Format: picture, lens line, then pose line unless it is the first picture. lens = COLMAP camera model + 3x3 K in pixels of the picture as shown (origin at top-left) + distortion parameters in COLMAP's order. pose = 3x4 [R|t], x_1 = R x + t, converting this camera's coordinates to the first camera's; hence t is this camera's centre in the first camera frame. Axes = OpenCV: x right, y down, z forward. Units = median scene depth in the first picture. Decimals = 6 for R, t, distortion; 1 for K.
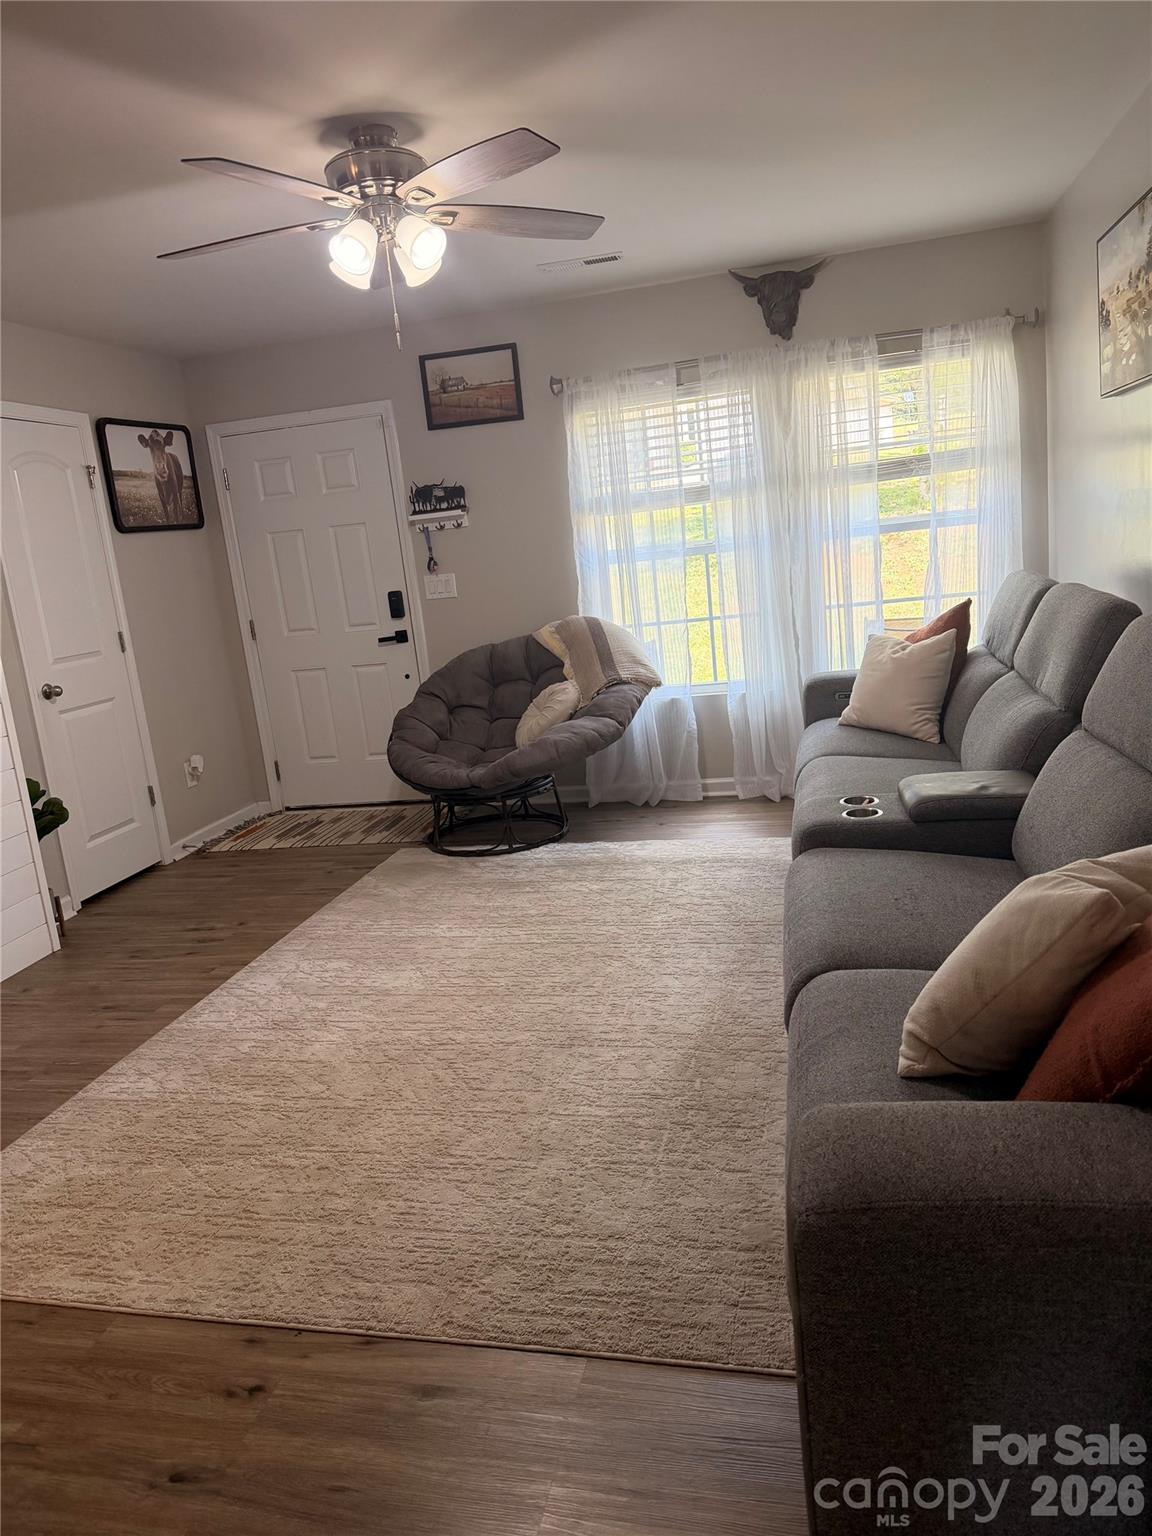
lens RADIAL K [[1060.0, 0, 592.9], [0, 1060.0, 772.2], [0, 0, 1]] dist [0.171699, -0.338607]
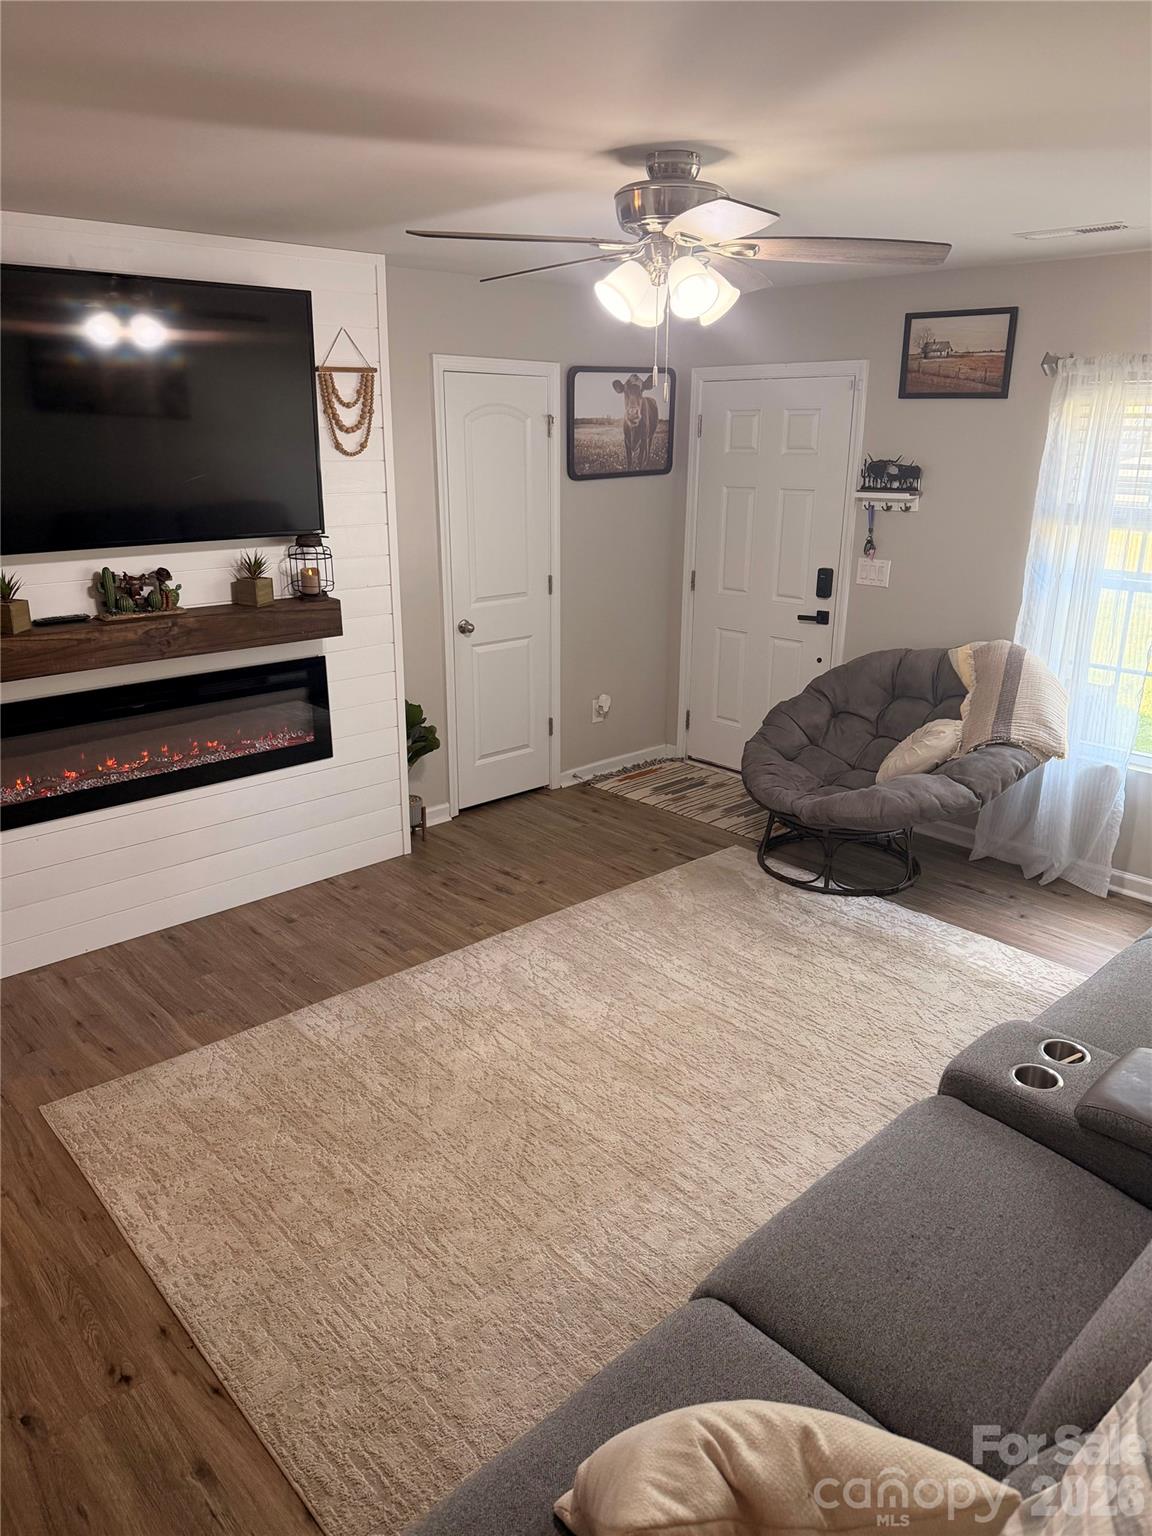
lens RADIAL K [[1076.6, 0, 577.9], [0, 1076.6, 781.3], [0, 0, 1]] dist [0.110799, -0.180347]
pose [[0.812636, 0.281986, -0.510007, 0.185297], [-0.210455, 0.958081, 0.194395, -0.142903], [0.543445, -0.050639, 0.837916, 0.100369]]
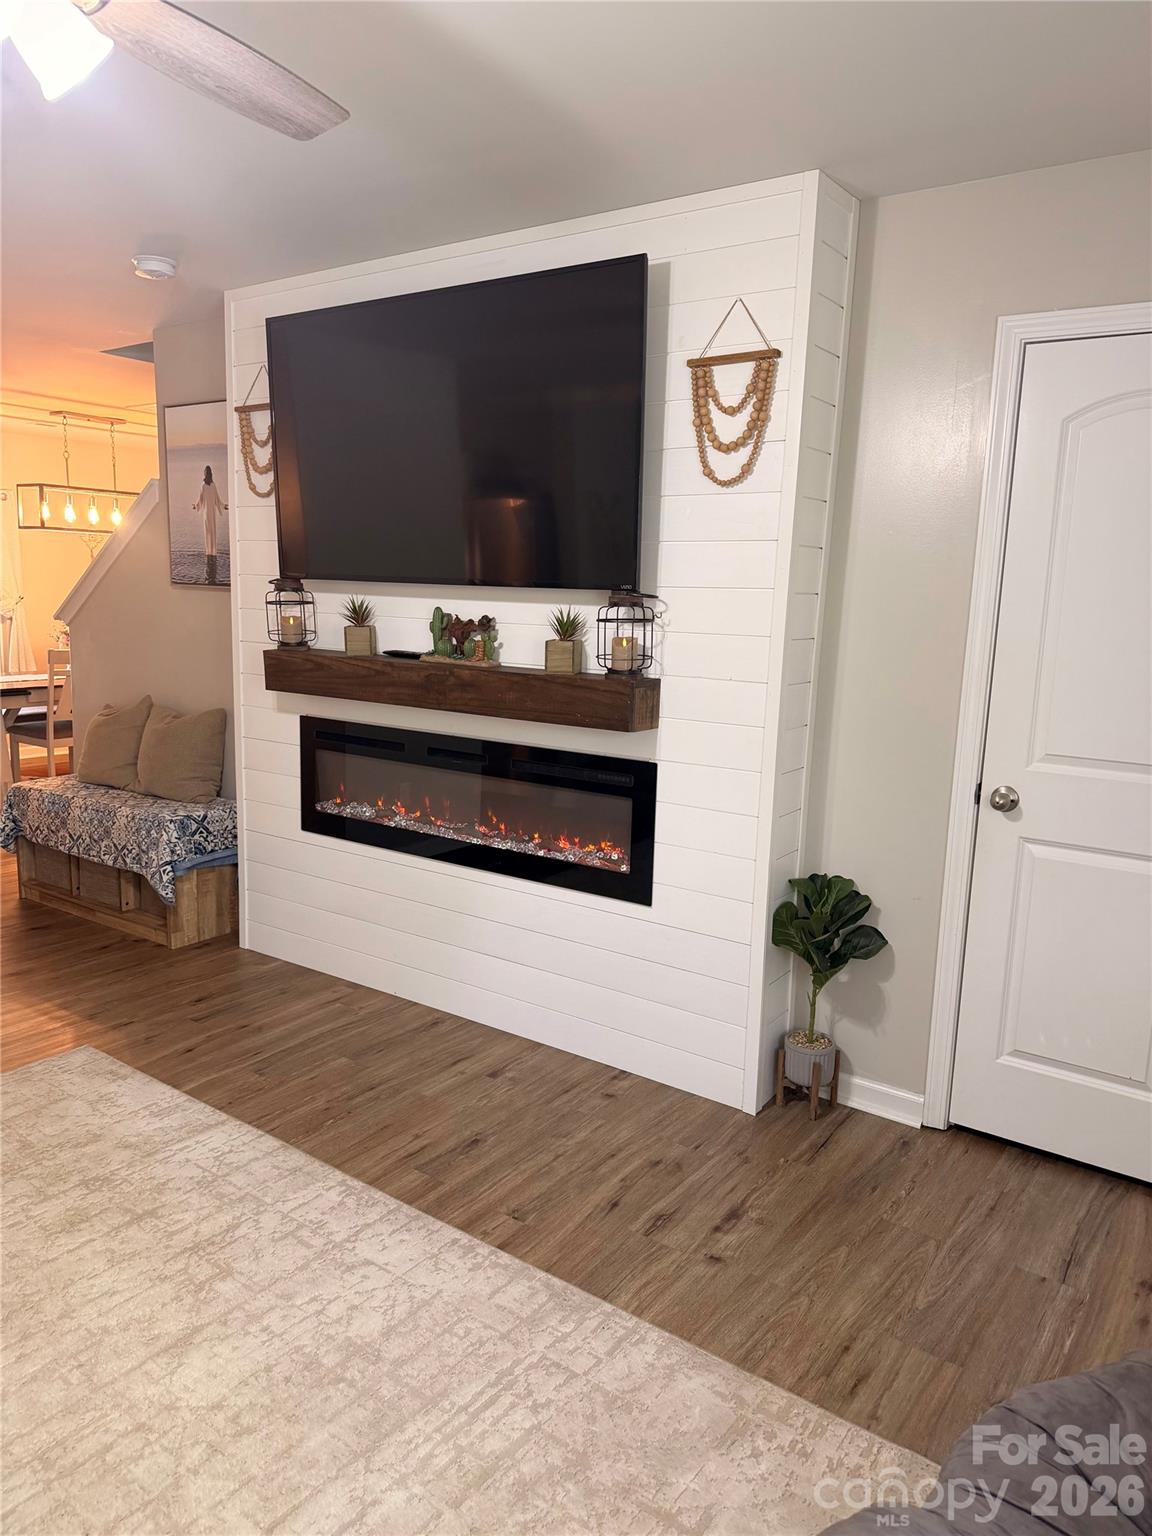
lens RADIAL K [[1076.6, 0, 577.9], [0, 1076.6, 781.3], [0, 0, 1]] dist [0.110799, -0.180347]
pose [[-0.390072, 0.261597, -0.882842, 0.113266], [-0.186073, 0.916618, 0.353819, -0.225624], [0.901787, 0.302288, -0.308871, 0.852293]]
